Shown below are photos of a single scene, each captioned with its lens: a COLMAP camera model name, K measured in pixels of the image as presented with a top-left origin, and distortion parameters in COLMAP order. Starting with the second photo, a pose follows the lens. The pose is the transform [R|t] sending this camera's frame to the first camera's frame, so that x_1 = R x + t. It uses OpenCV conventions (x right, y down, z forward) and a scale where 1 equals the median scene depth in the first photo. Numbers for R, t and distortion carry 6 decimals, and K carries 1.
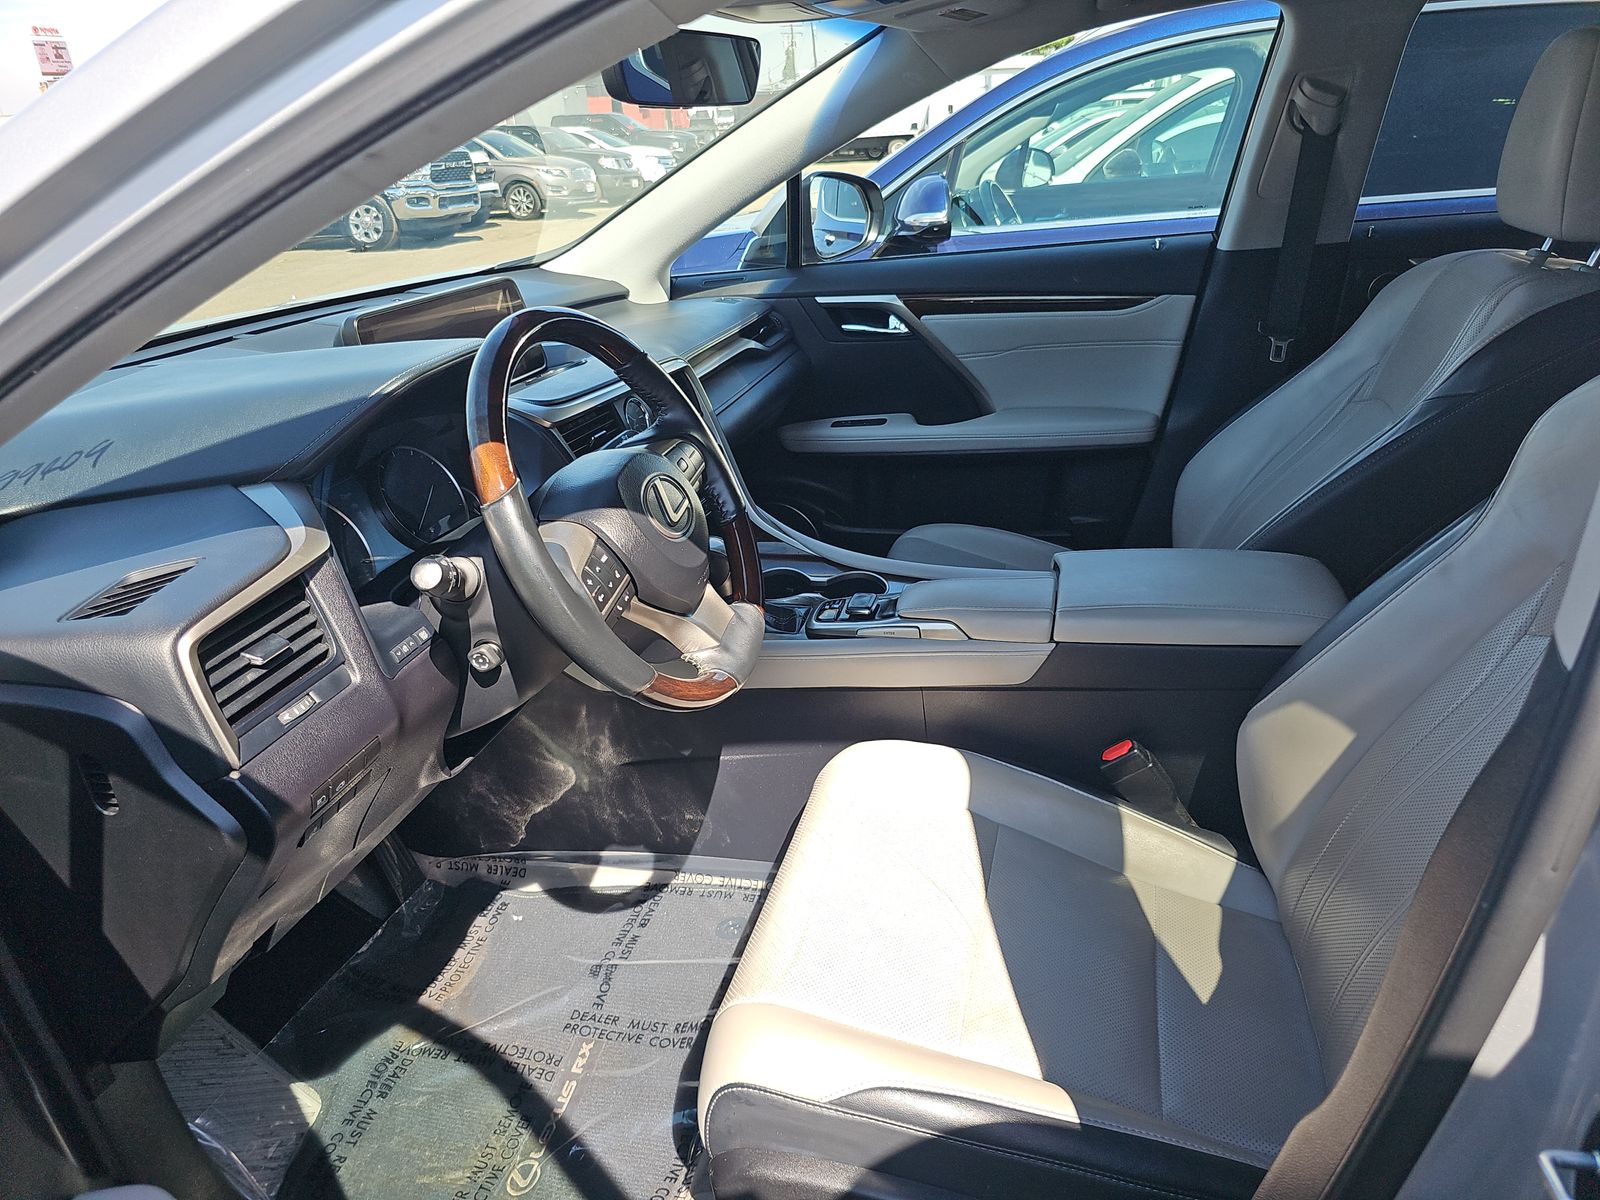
lens RADIAL K [[1061.1, 0, 805.5], [0, 1061.1, 614.6], [0, 0, 1]] dist [0.033256, -0.036773]
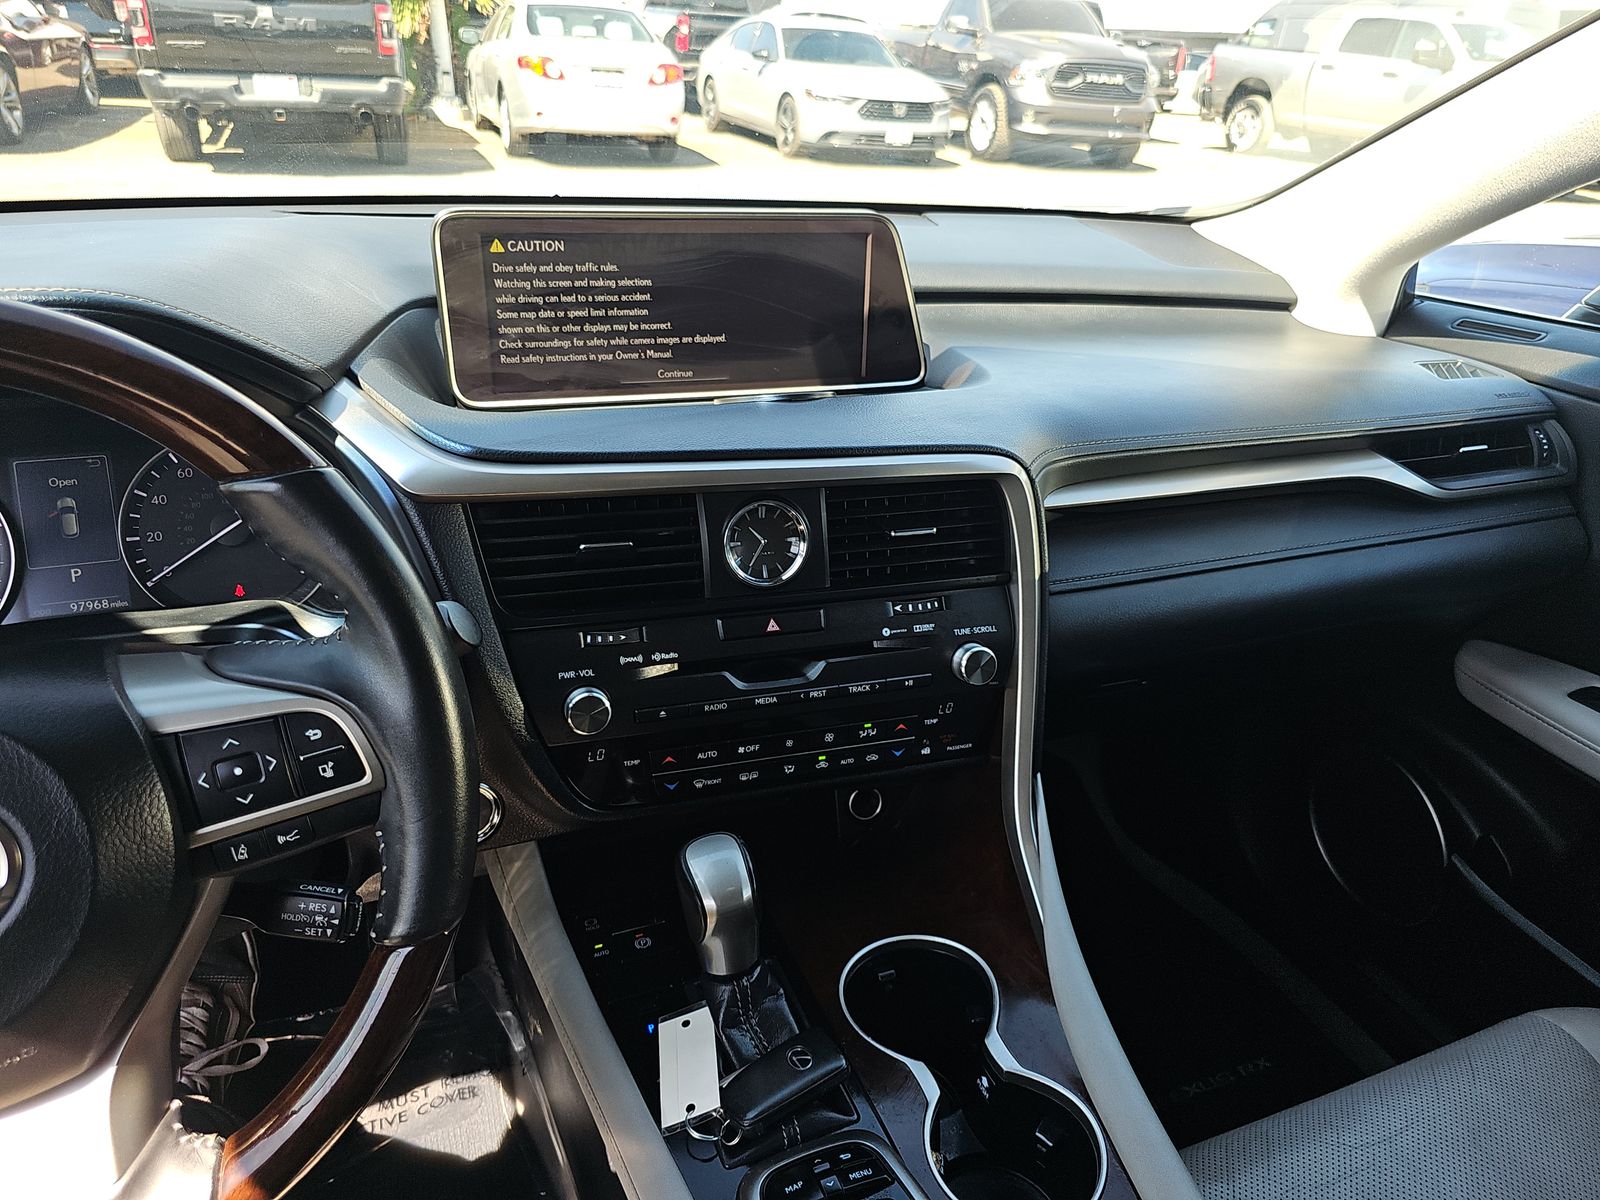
lens RADIAL K [[1061.1, 0, 790.4], [0, 1061.1, 602.7], [0, 0, 1]] dist [0.033256, -0.036773]
pose [[0.571548, 0.443431, -0.690436, 0.130384], [-0.405874, 0.884047, 0.231792, -0.190144], [0.713162, 0.147750, 0.685252, 0.470270]]
